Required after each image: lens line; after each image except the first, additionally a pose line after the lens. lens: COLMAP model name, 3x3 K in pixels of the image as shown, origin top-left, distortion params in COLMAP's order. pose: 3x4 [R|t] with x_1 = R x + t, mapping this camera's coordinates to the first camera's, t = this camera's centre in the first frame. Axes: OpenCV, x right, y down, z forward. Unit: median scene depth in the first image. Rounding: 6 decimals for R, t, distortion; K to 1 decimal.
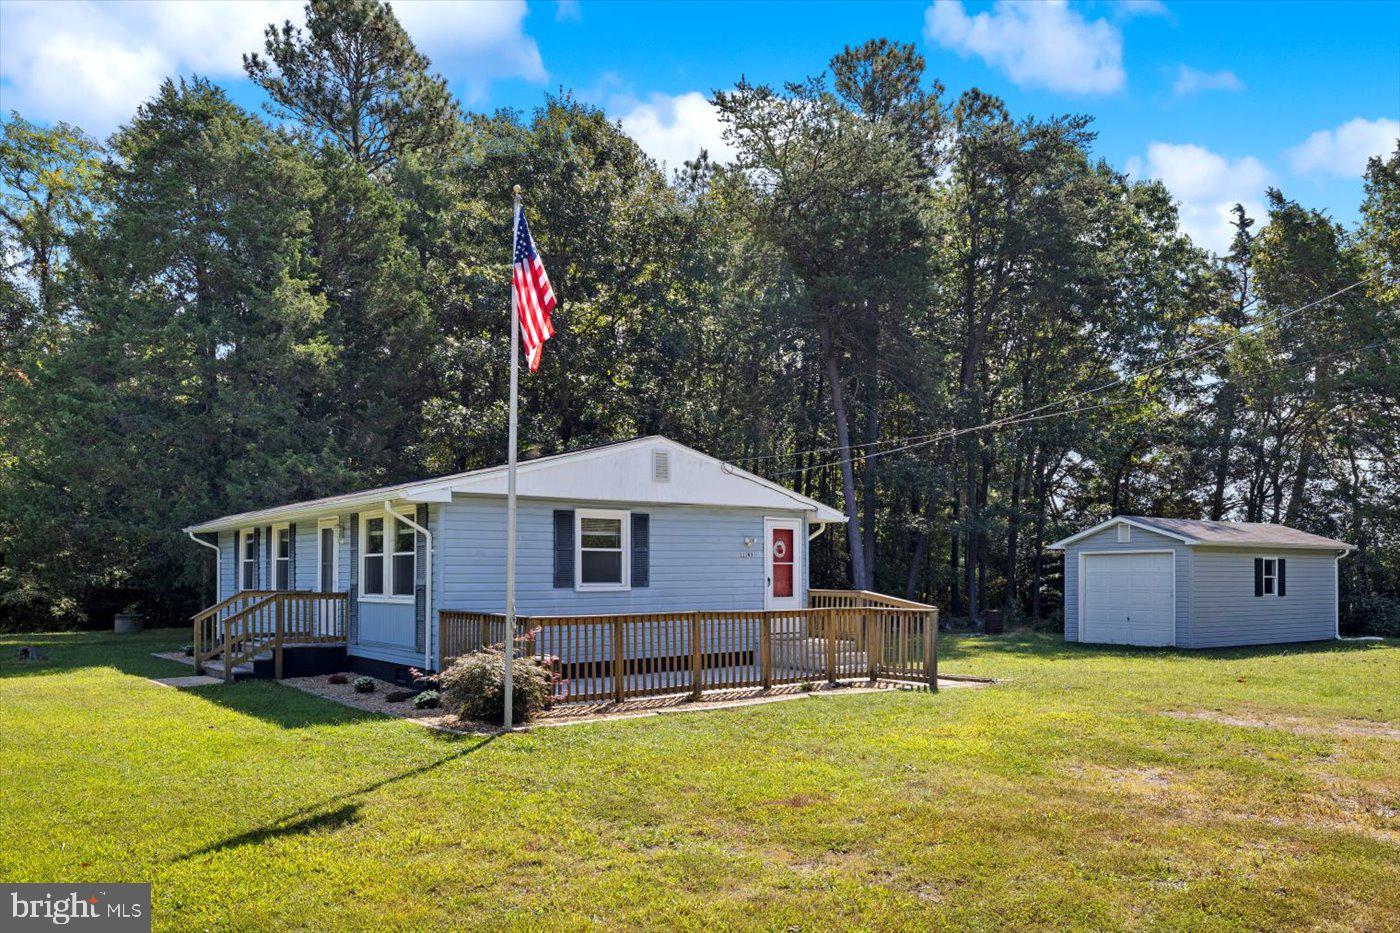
lens RADIAL K [[1048.4, 0, 701.4], [0, 1048.4, 561.5], [0, 0, 1]] dist [-0.003865, 0.005446]
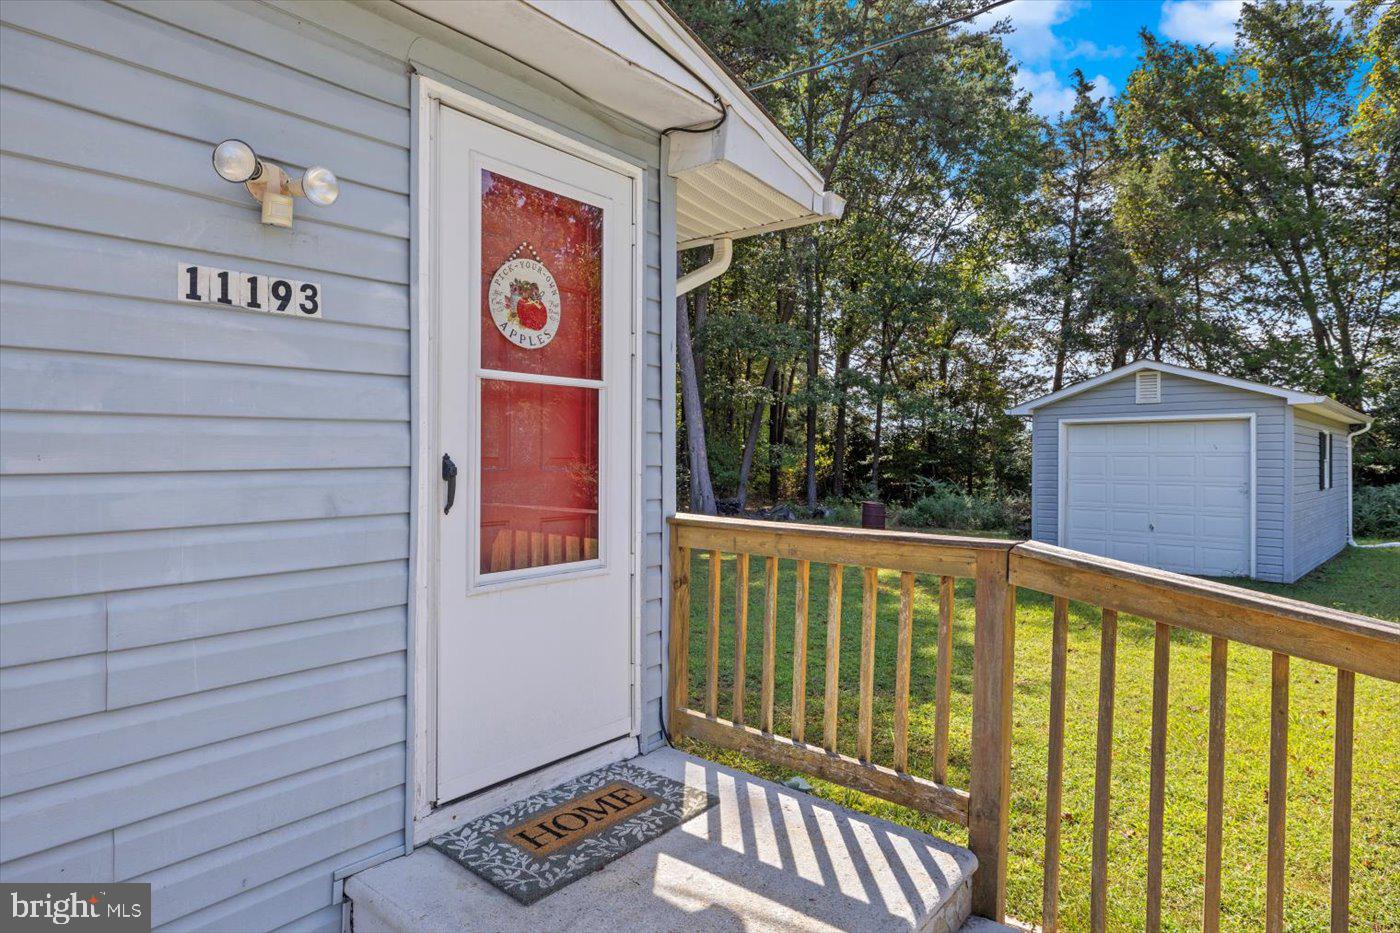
lens RADIAL K [[777.2, 0, 701.5], [0, 777.2, 445.2], [0, 0, 1]] dist [-0.002875, -0.000292]
pose [[0.978325, 0.006993, 0.206959, 0.064957], [-0.006603, 0.999975, -0.002574, 0.011248], [-0.206972, 0.001152, 0.978346, 0.730660]]
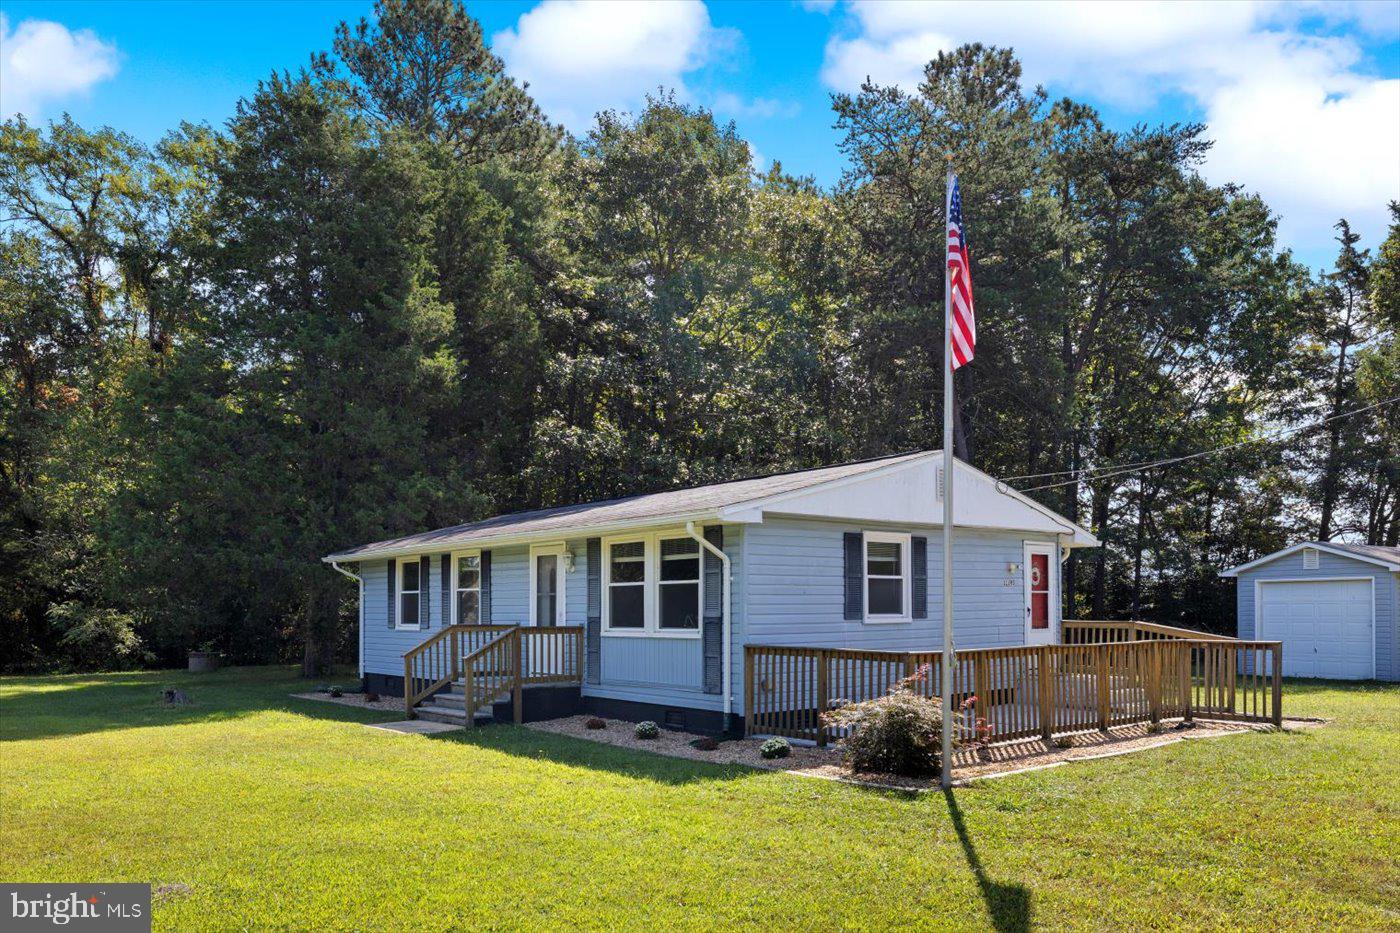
lens RADIAL K [[1065.0, 0, 696.4], [0, 1065.0, 598.0], [0, 0, 1]] dist [0.000699, -0.002214]
pose [[0.999663, -0.004786, 0.025498, -0.207442], [0.004699, 0.999983, 0.003459, 0.002160], [-0.025514, -0.003338, 0.999669, 0.067760]]
